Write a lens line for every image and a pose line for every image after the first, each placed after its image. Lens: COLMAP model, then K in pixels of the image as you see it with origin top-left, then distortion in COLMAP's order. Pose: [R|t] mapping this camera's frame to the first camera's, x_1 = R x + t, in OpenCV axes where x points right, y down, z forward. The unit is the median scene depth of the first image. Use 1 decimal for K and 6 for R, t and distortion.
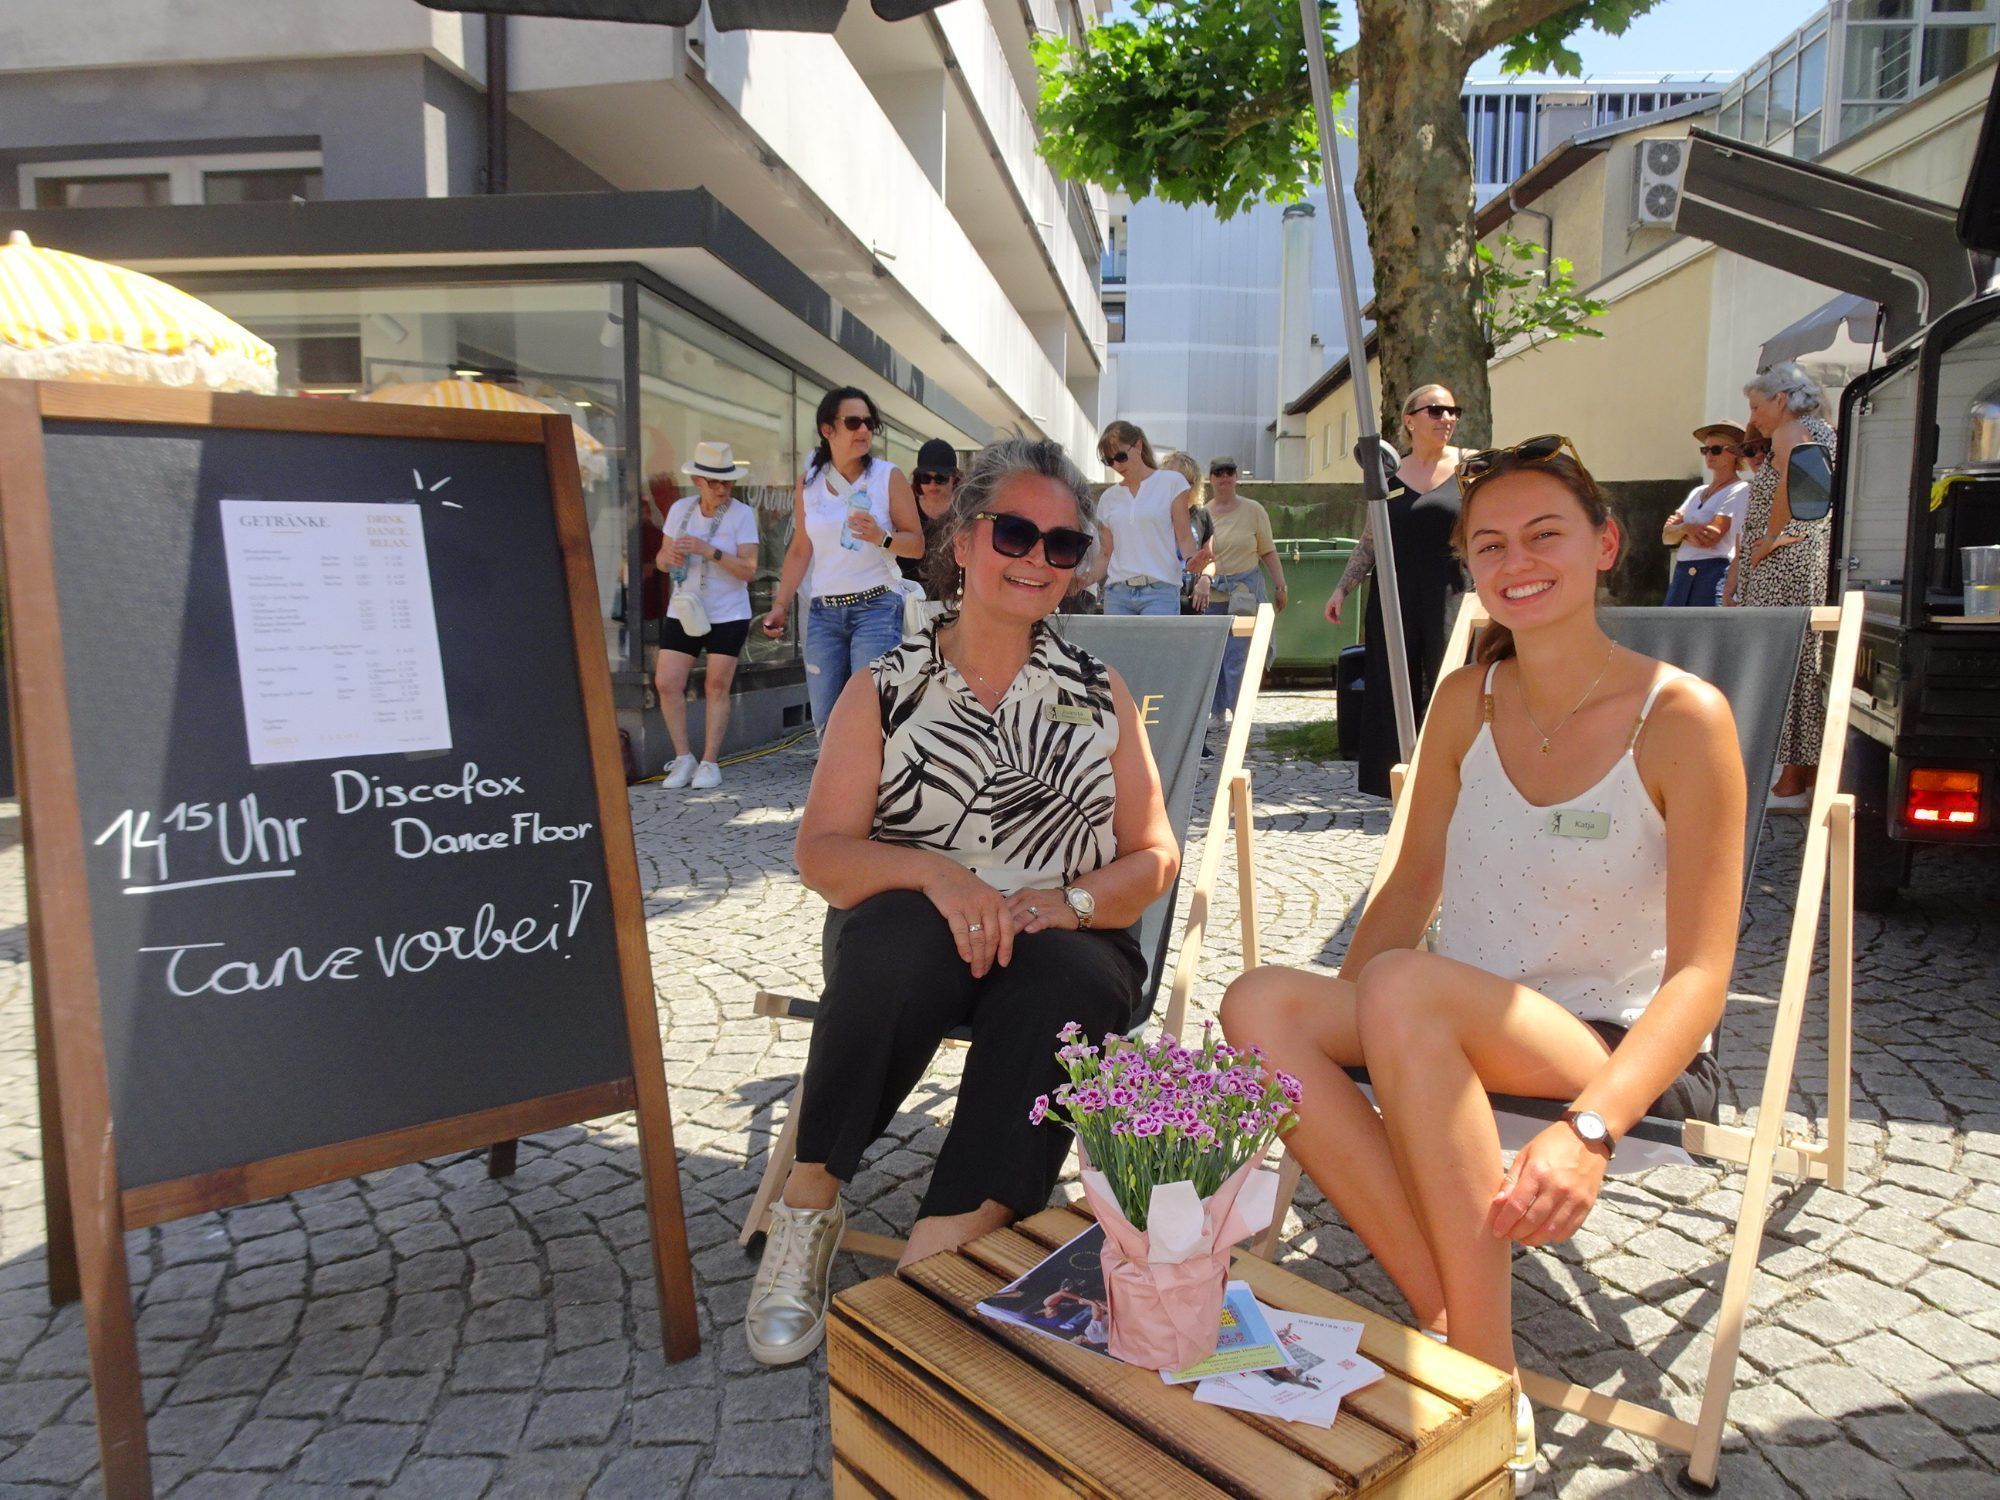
lens RADIAL K [[1420.3, 0, 1011.7], [0, 1420.3, 749.4], [0, 0, 1]] dist [0.007167, -0.001734]
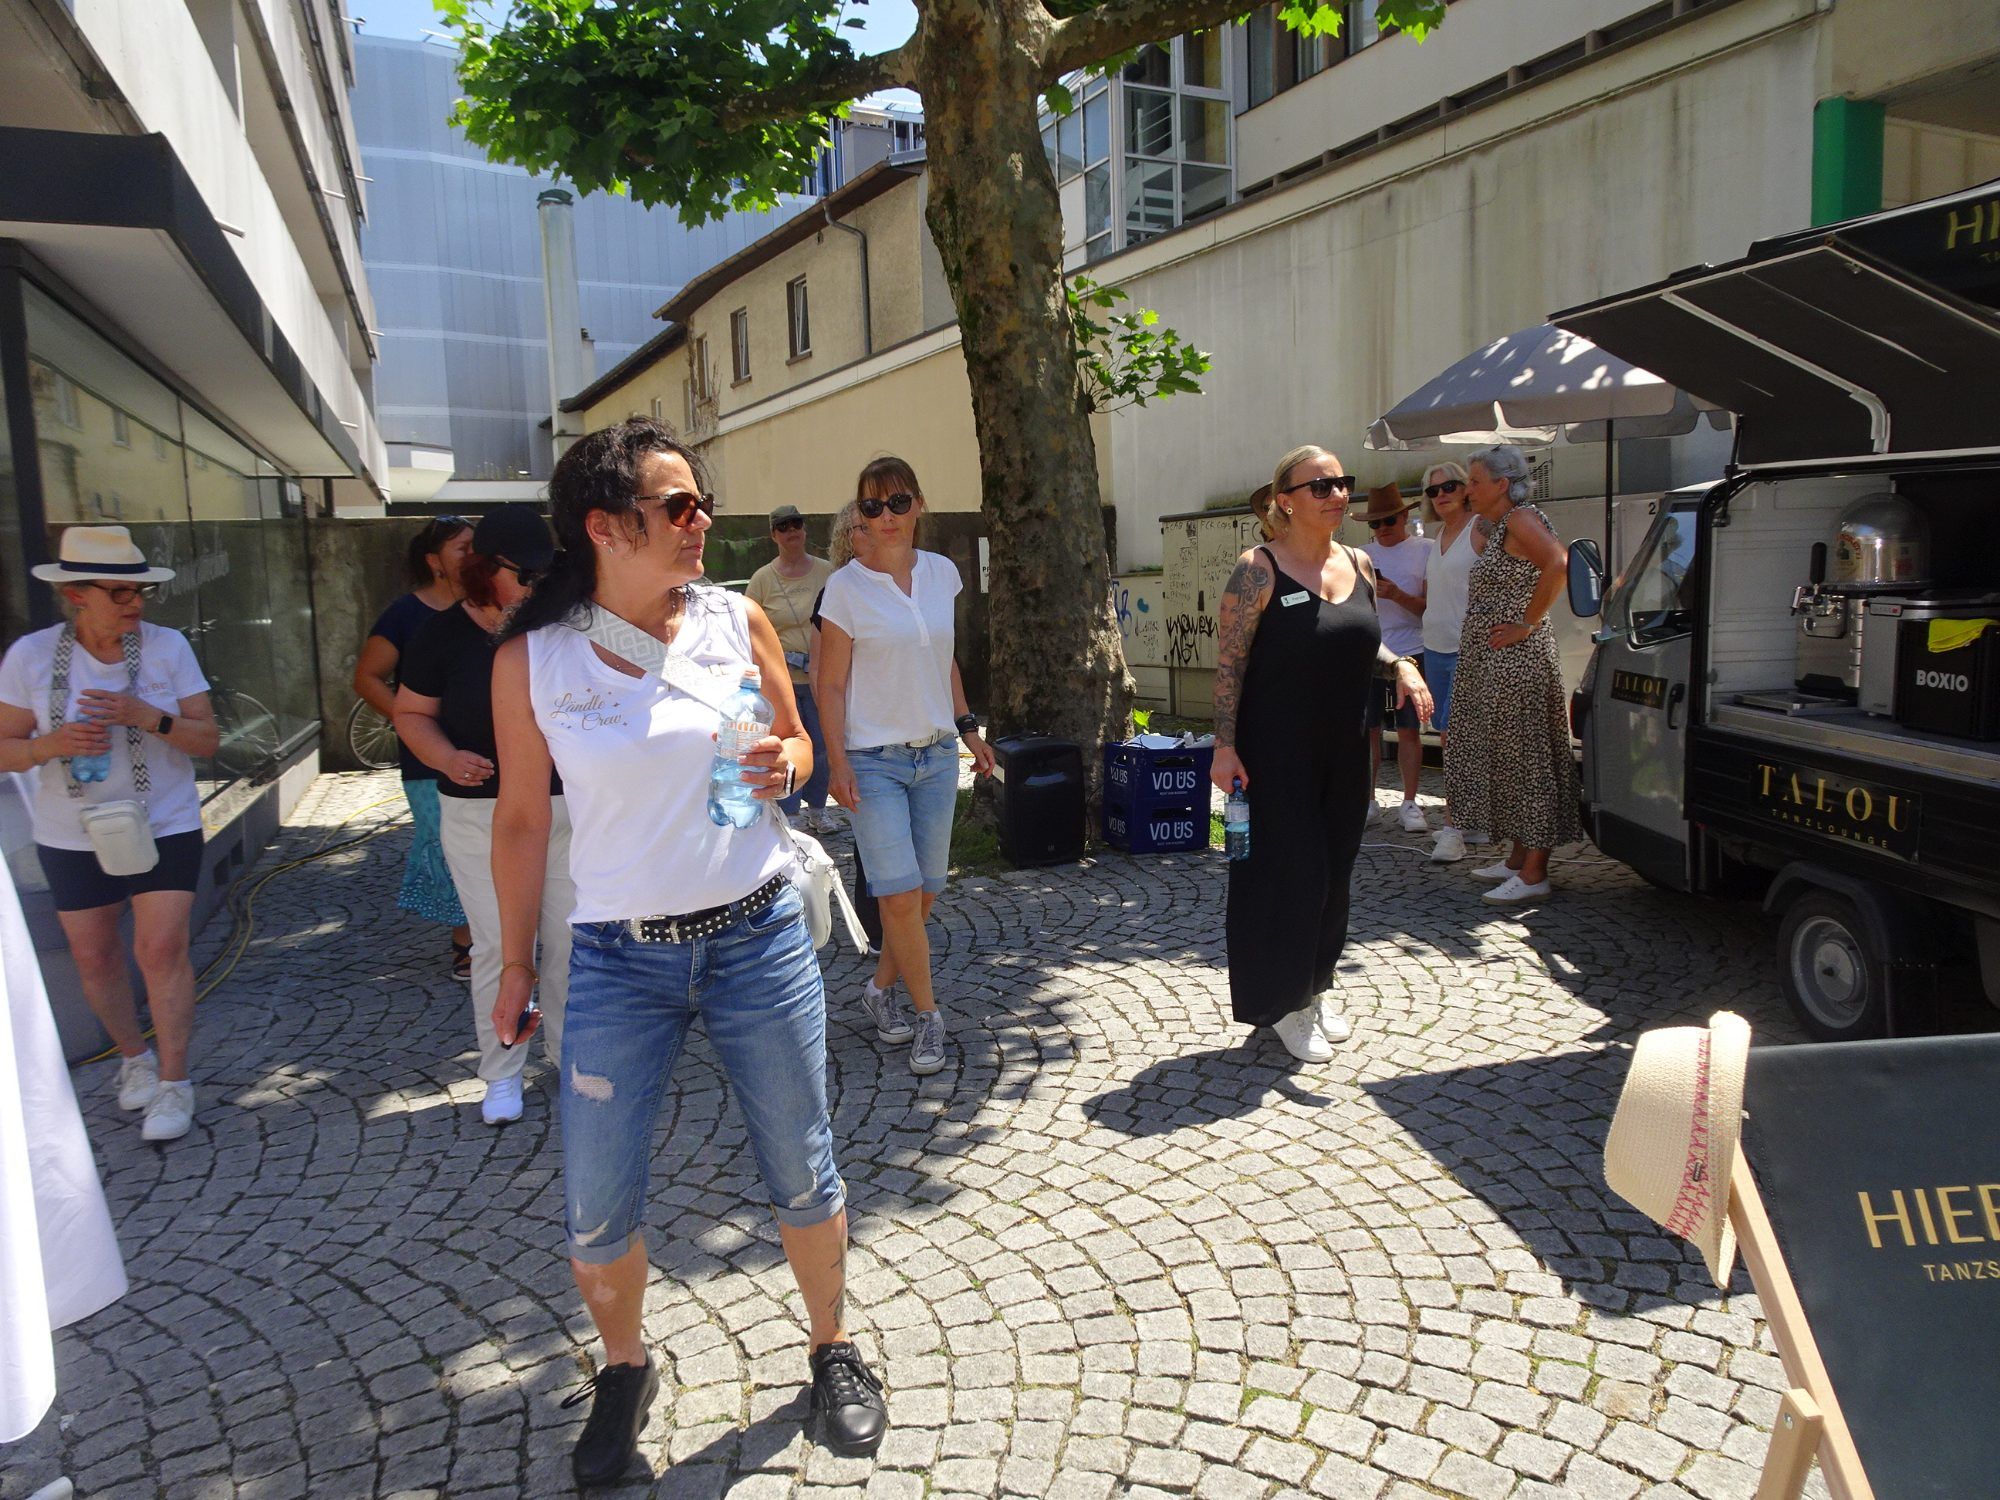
lens RADIAL K [[1420.3, 0, 1011.7], [0, 1420.3, 749.4], [0, 0, 1]] dist [0.007167, -0.001734]
pose [[0.873184, -0.091658, 0.478694, -0.174396], [0.089379, 0.995615, 0.027600, -0.085322], [-0.479125, 0.018685, 0.877548, 0.212932]]
